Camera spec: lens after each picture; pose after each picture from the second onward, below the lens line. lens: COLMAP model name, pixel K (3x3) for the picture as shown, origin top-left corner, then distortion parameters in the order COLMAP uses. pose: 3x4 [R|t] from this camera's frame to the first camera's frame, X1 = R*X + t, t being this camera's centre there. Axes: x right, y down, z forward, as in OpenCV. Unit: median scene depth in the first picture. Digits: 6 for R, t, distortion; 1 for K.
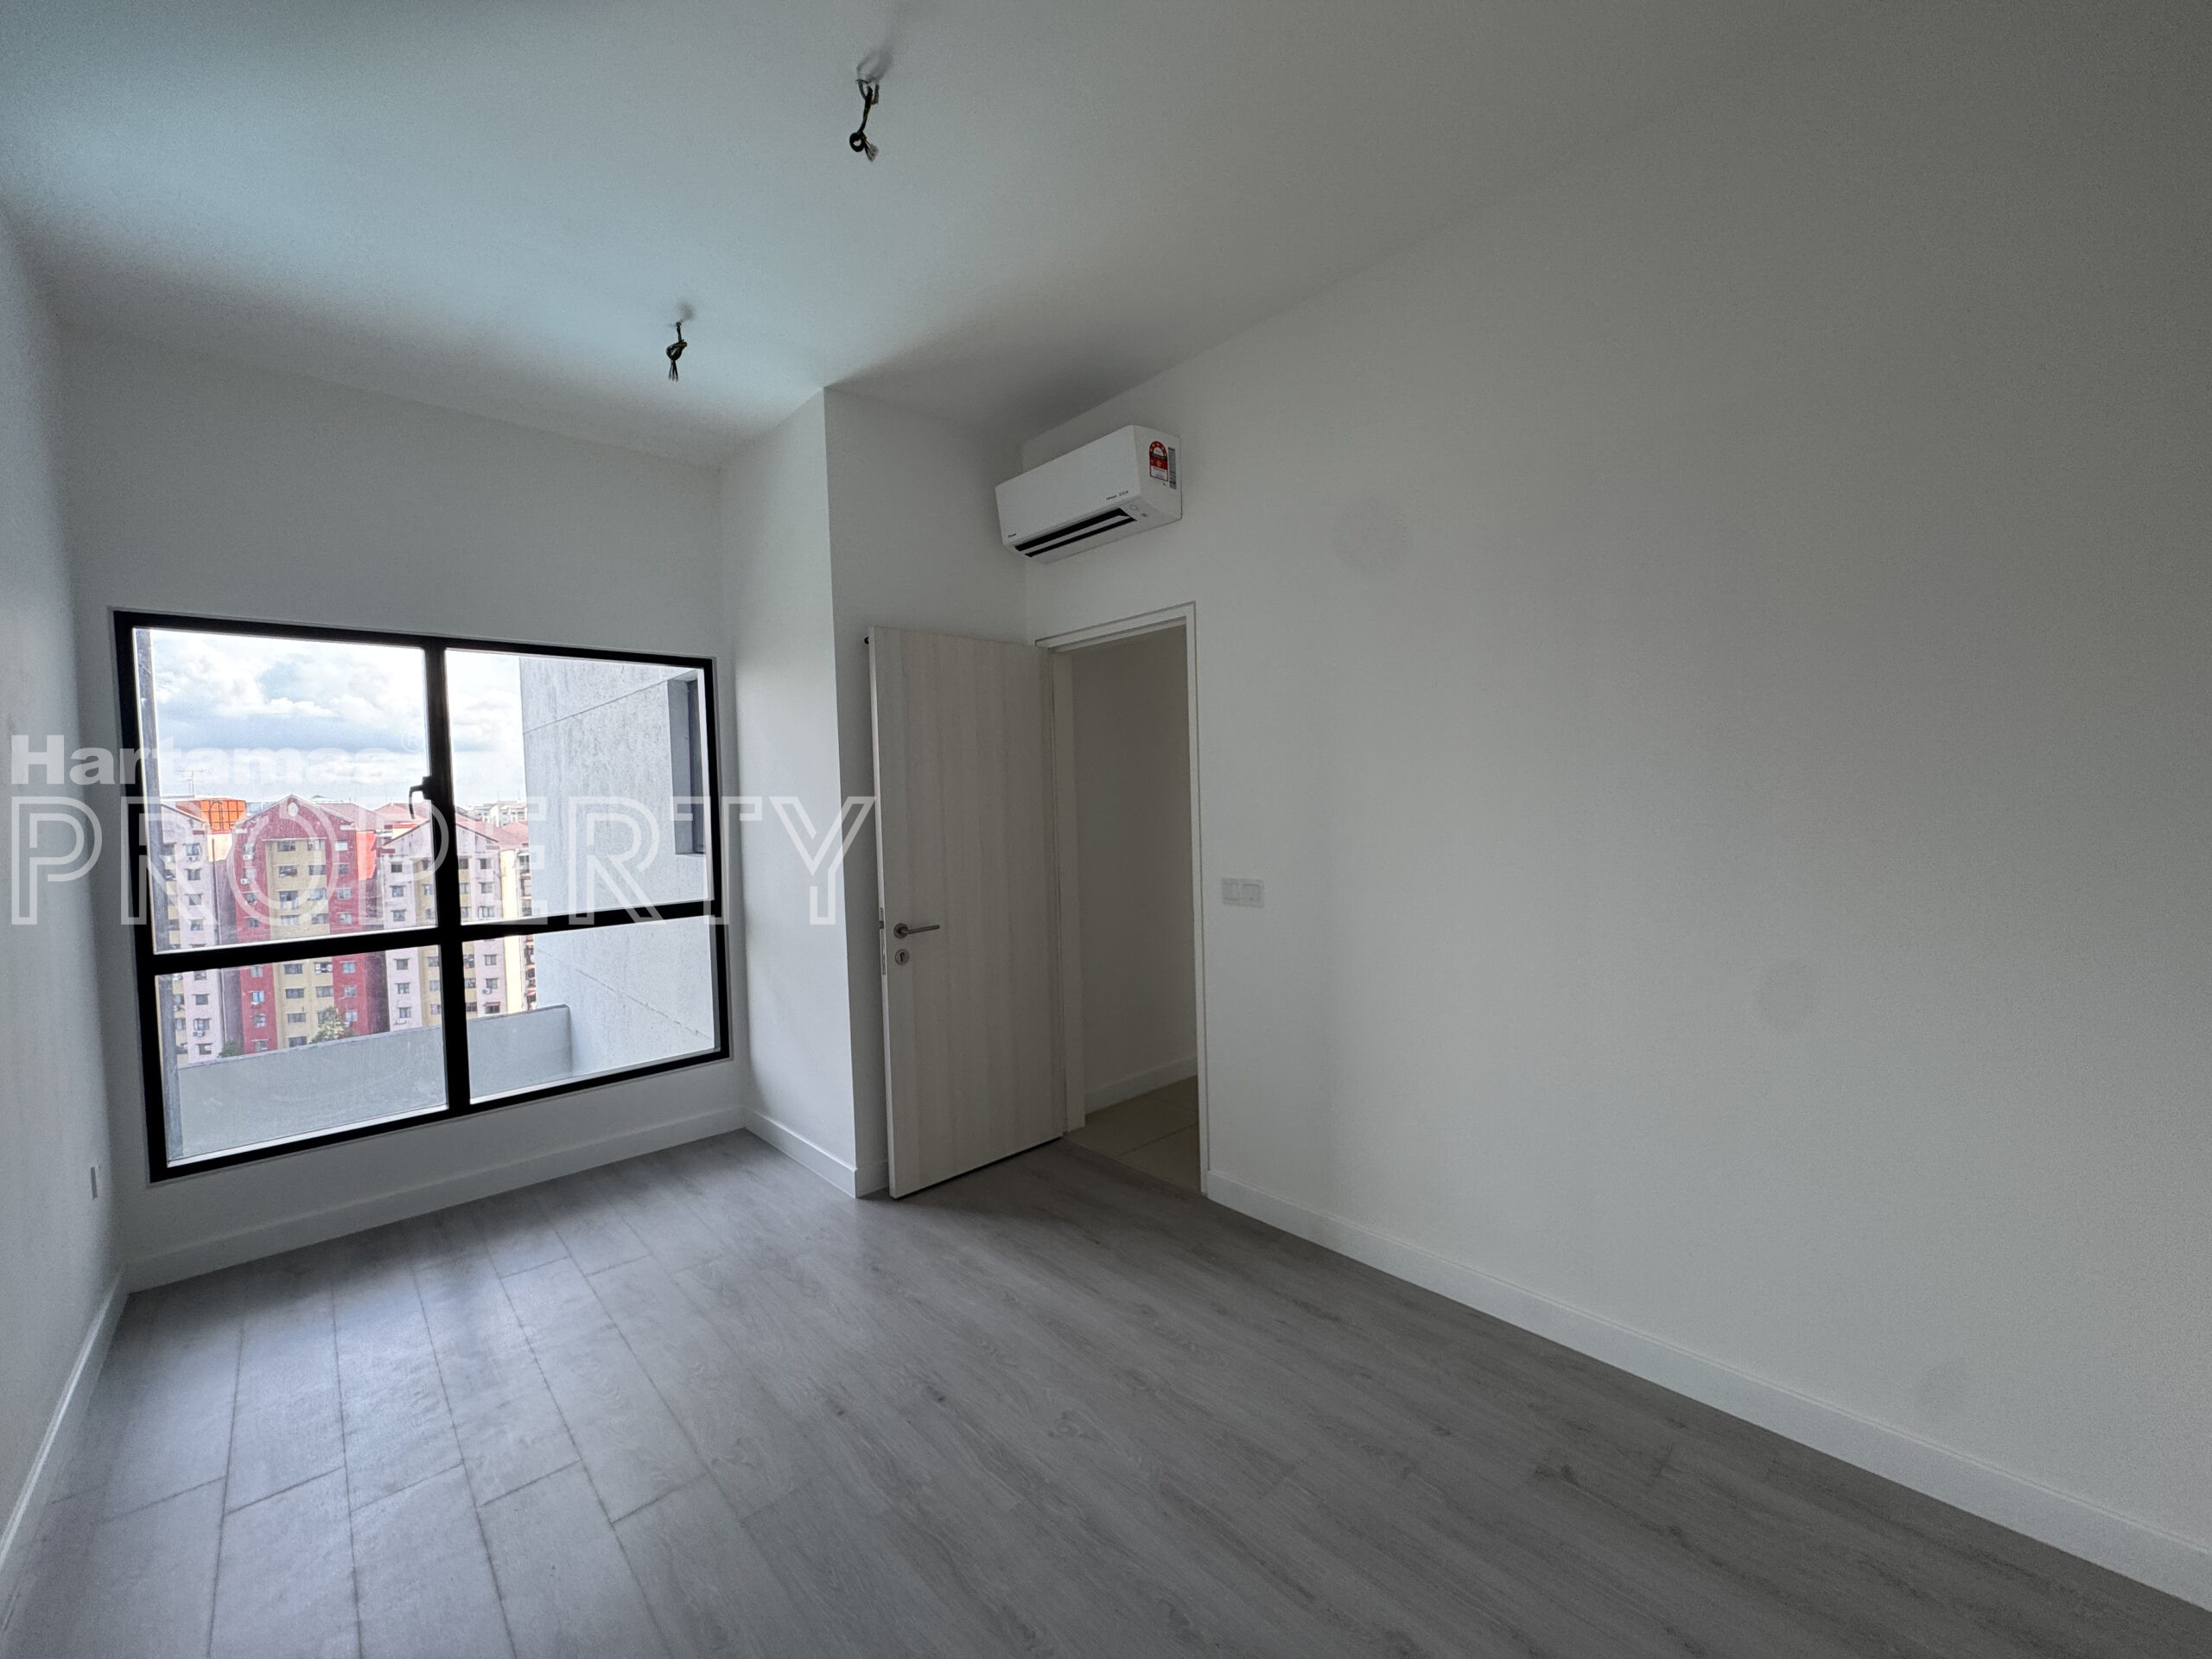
lens RADIAL K [[900.4, 0, 1094.7], [0, 900.4, 832.2], [0, 0, 1]] dist [-0.002094, 0.006391]
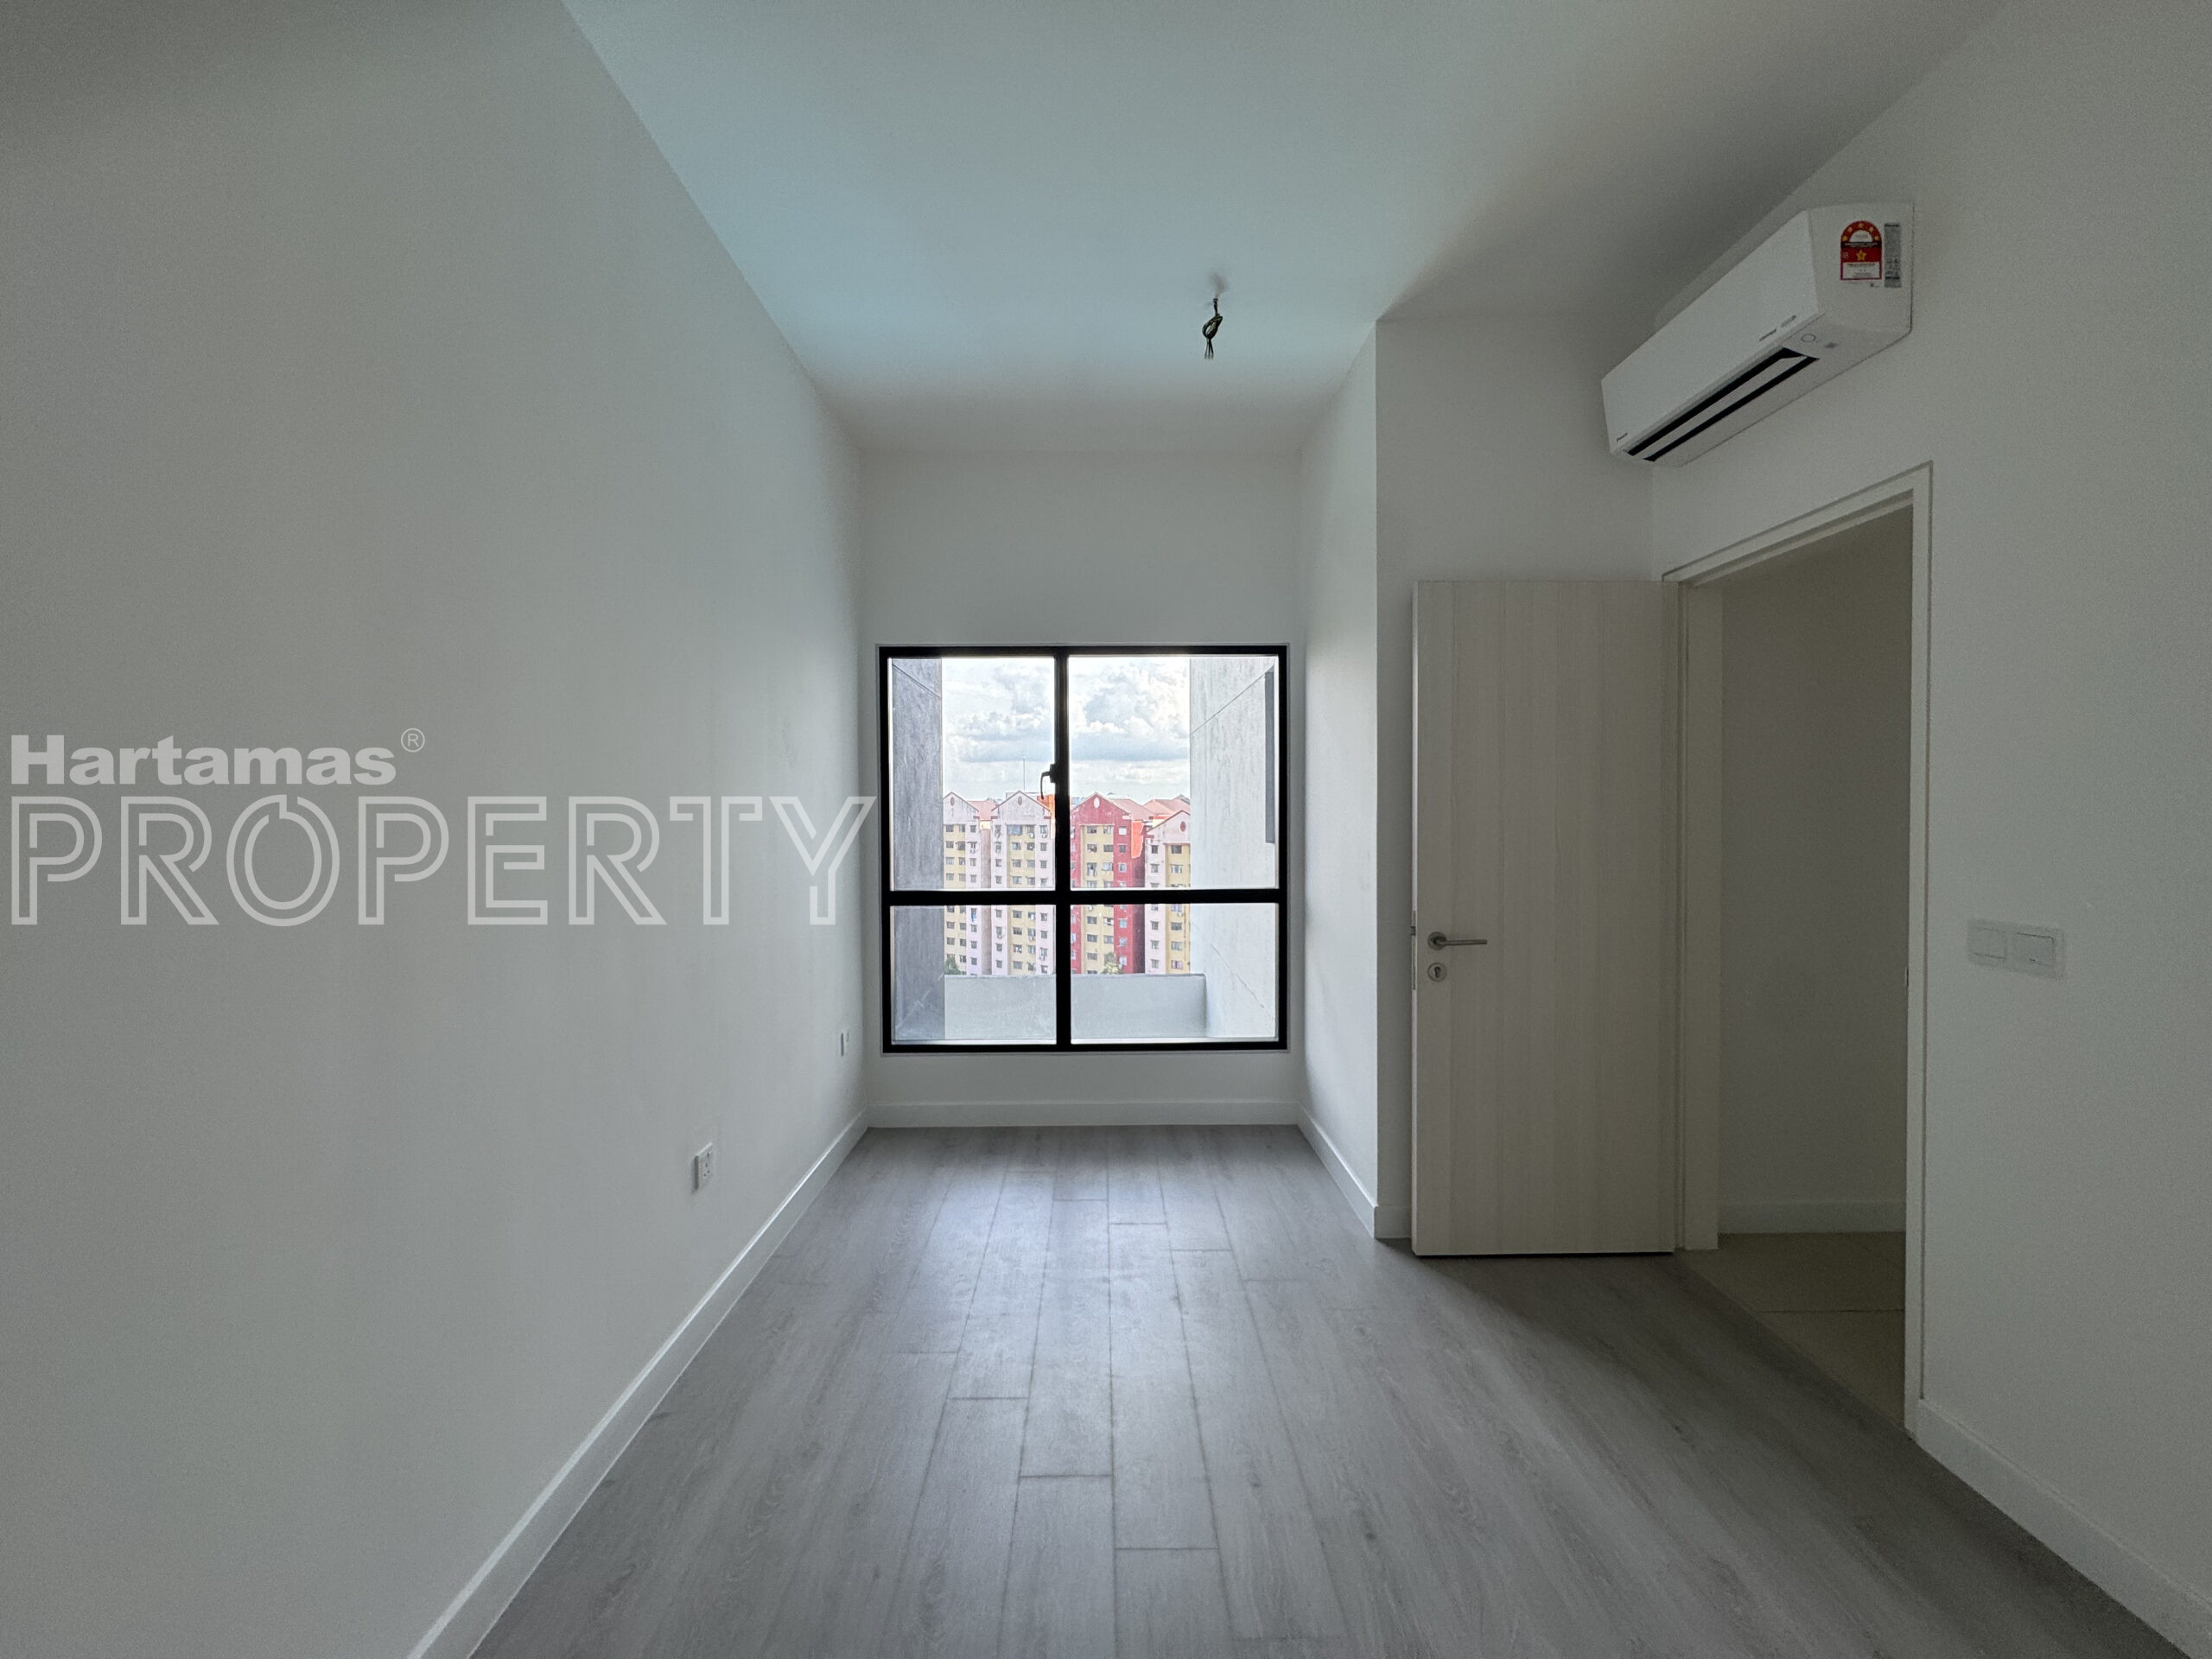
lens RADIAL K [[882.0, 0, 1106.0], [0, 882.0, 829.5], [0, 0, 1]] dist [-0.001803, 0.000009]
pose [[0.738770, 0.038692, -0.672846, 0.103839], [-0.043744, 0.998998, 0.009417, 0.011425], [0.672536, 0.022476, 0.739723, 0.179527]]
